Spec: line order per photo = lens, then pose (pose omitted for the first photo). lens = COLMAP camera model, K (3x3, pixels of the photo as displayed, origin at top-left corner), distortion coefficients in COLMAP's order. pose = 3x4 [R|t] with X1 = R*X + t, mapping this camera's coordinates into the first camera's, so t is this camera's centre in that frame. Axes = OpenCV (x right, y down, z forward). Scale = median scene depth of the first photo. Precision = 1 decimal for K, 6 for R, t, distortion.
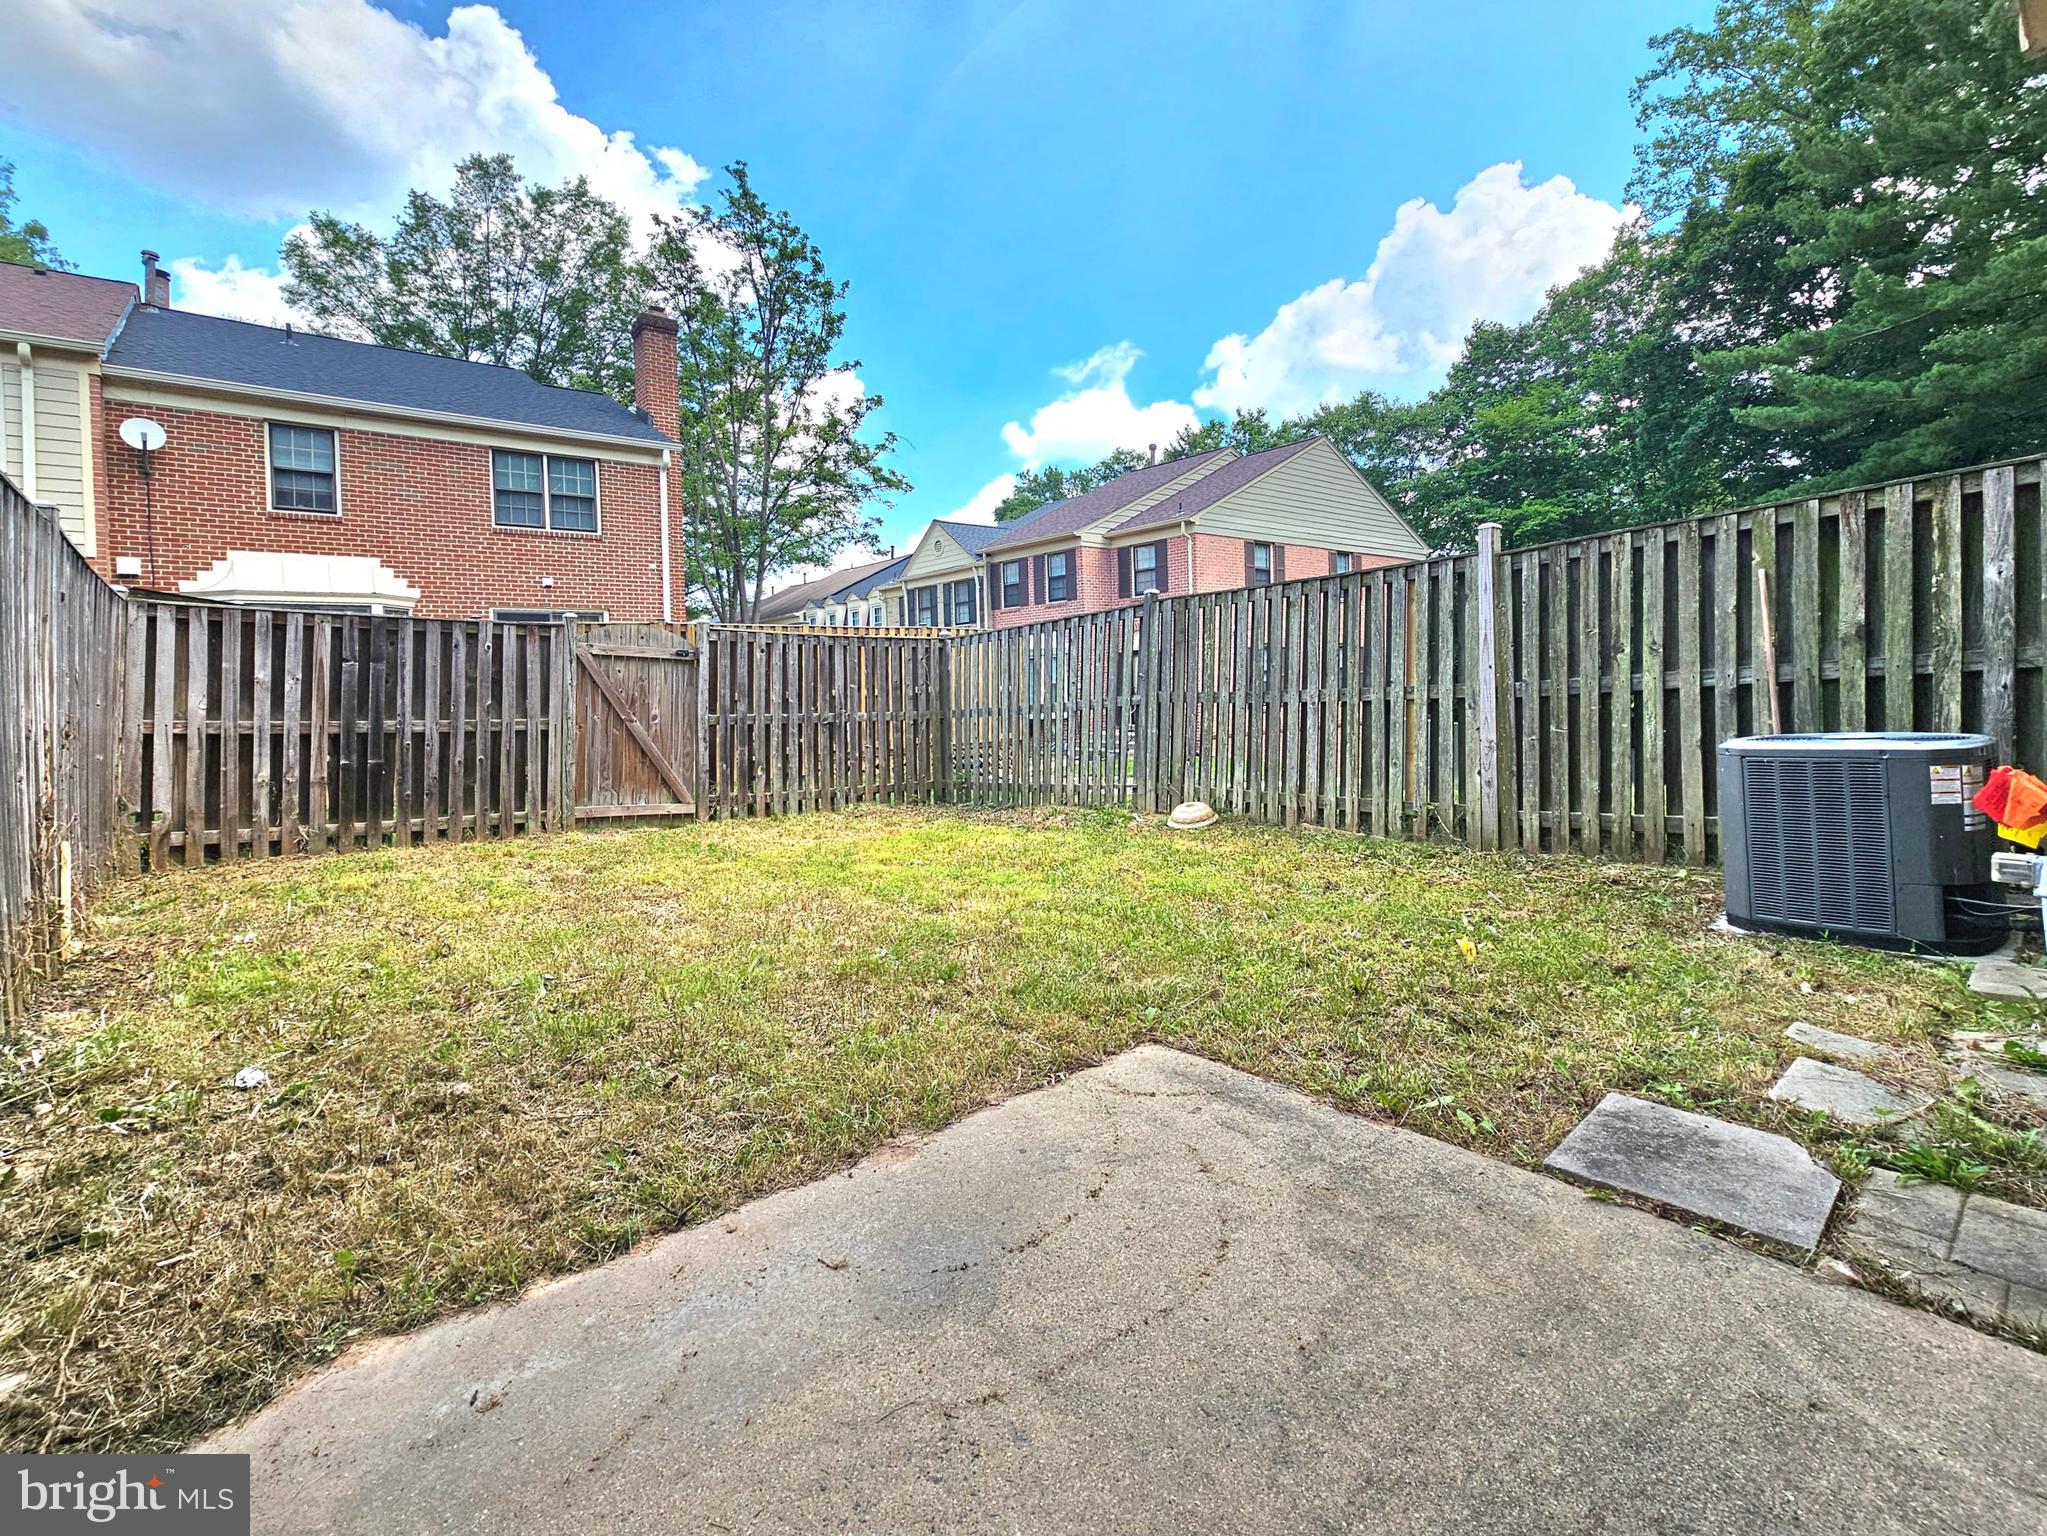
lens RADIAL K [[835.9, 0, 1029.4], [0, 835.9, 688.7], [0, 0, 1]] dist [-0.002693, 0.001074]
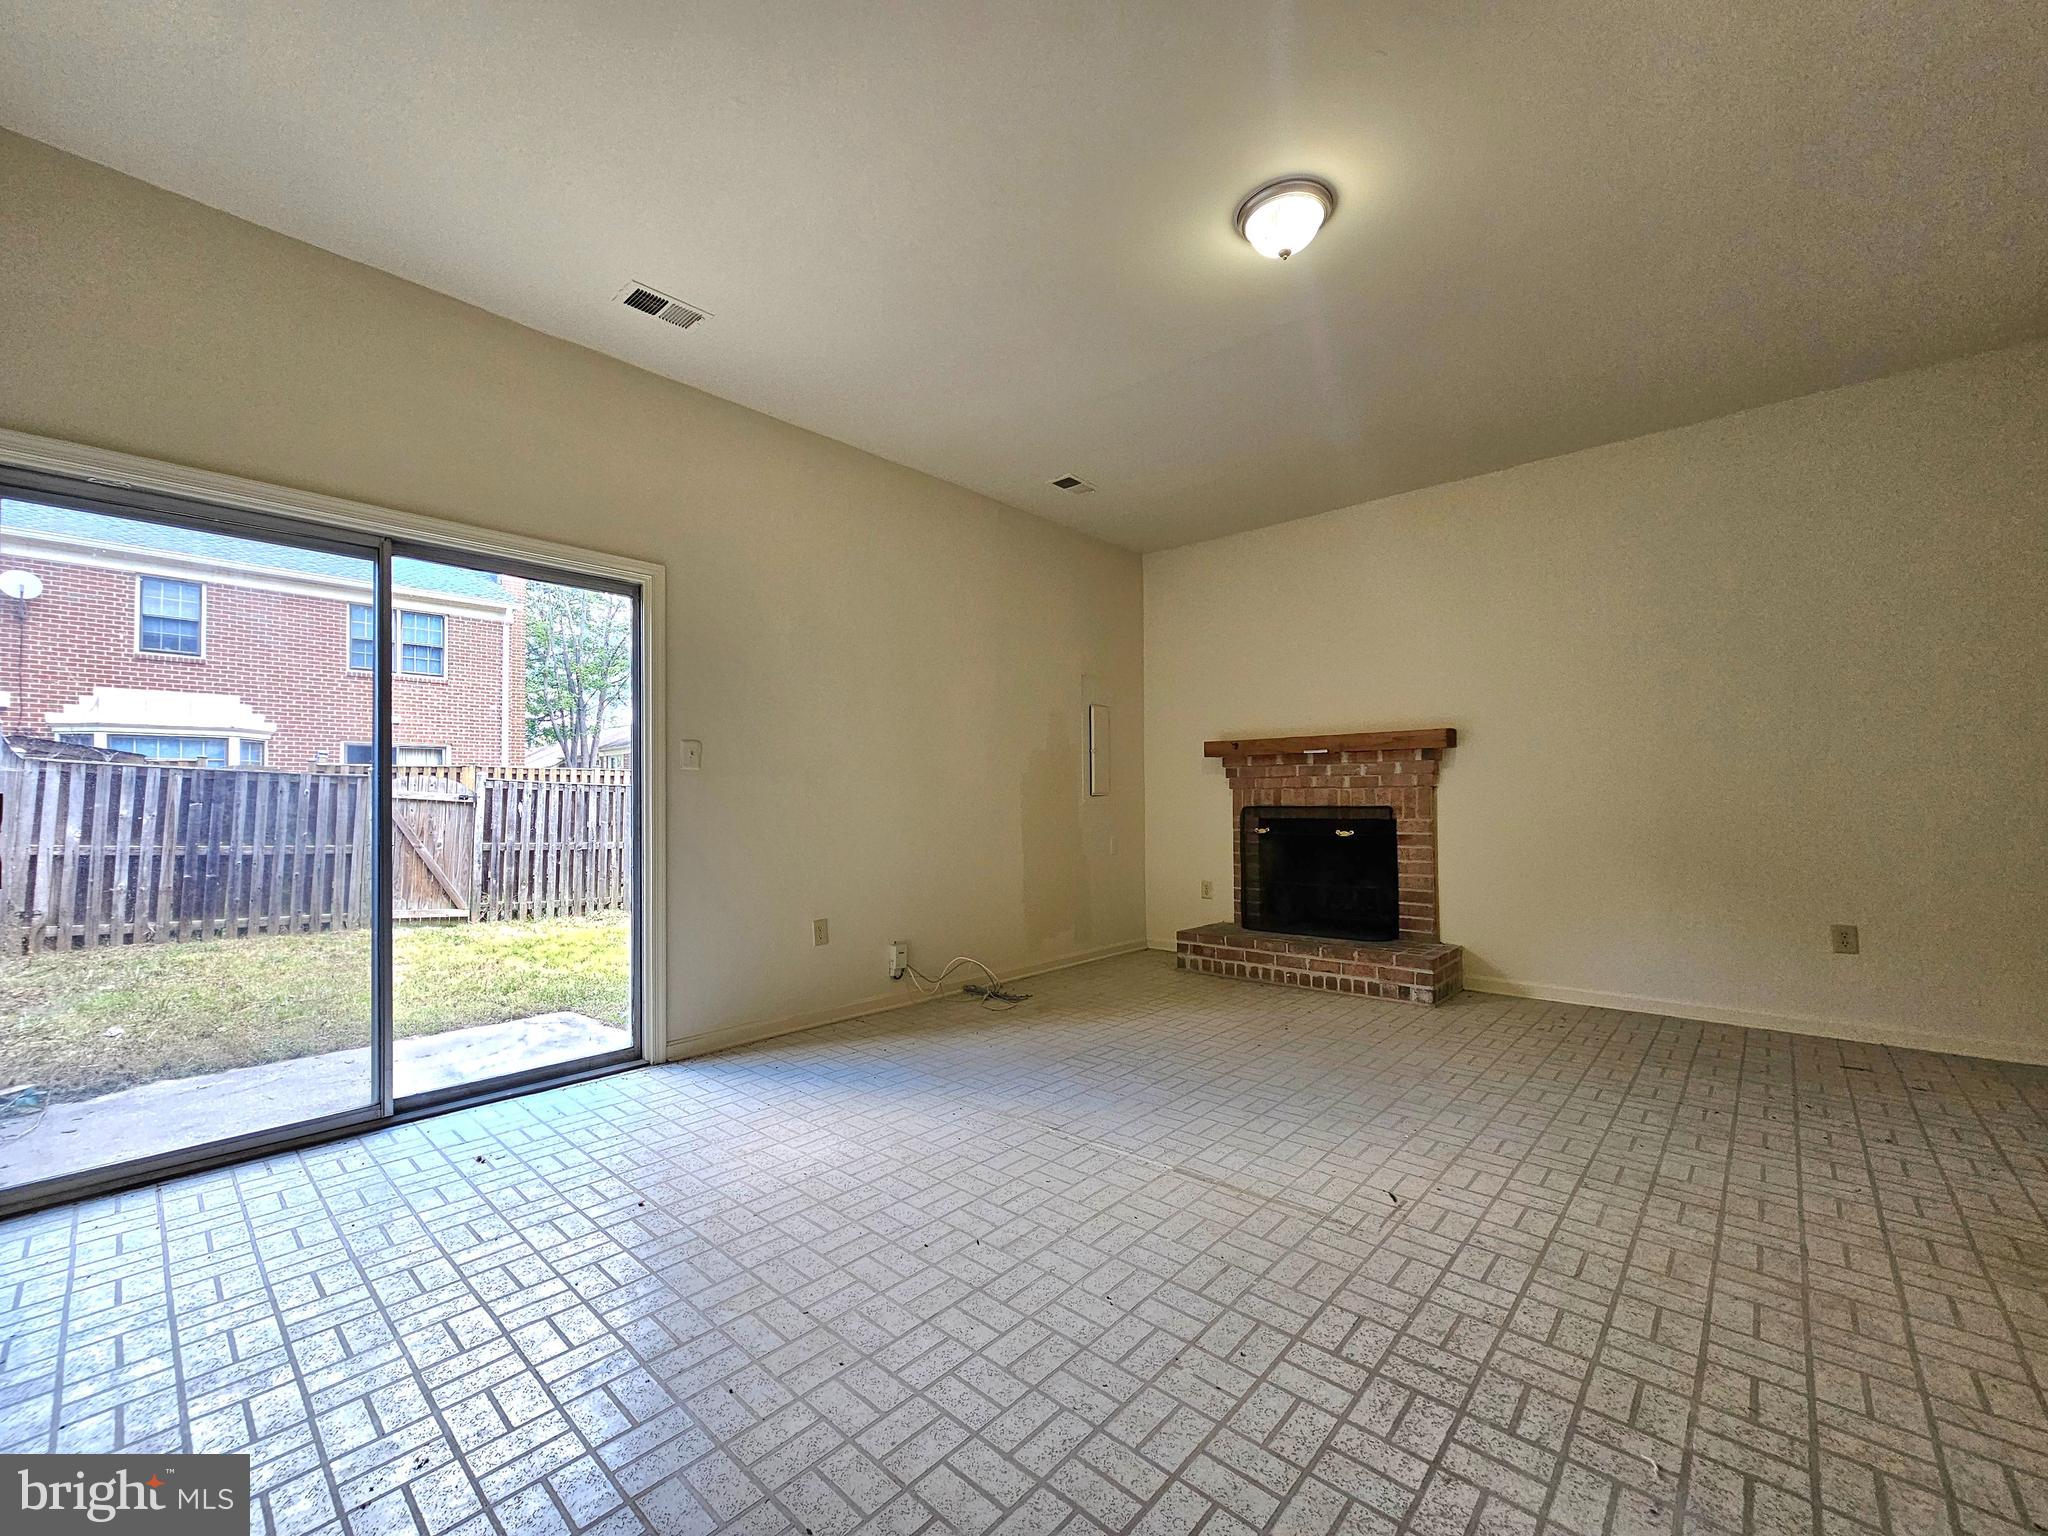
lens RADIAL K [[836.3, 0, 1031.0], [0, 836.3, 772.7], [0, 0, 1]] dist [-0.002693, 0.001074]
pose [[0.995917, 0.019466, 0.088149, 0.418604], [-0.015904, 0.999035, -0.040932, -0.045702], [-0.088860, 0.039363, 0.995266, -0.475053]]
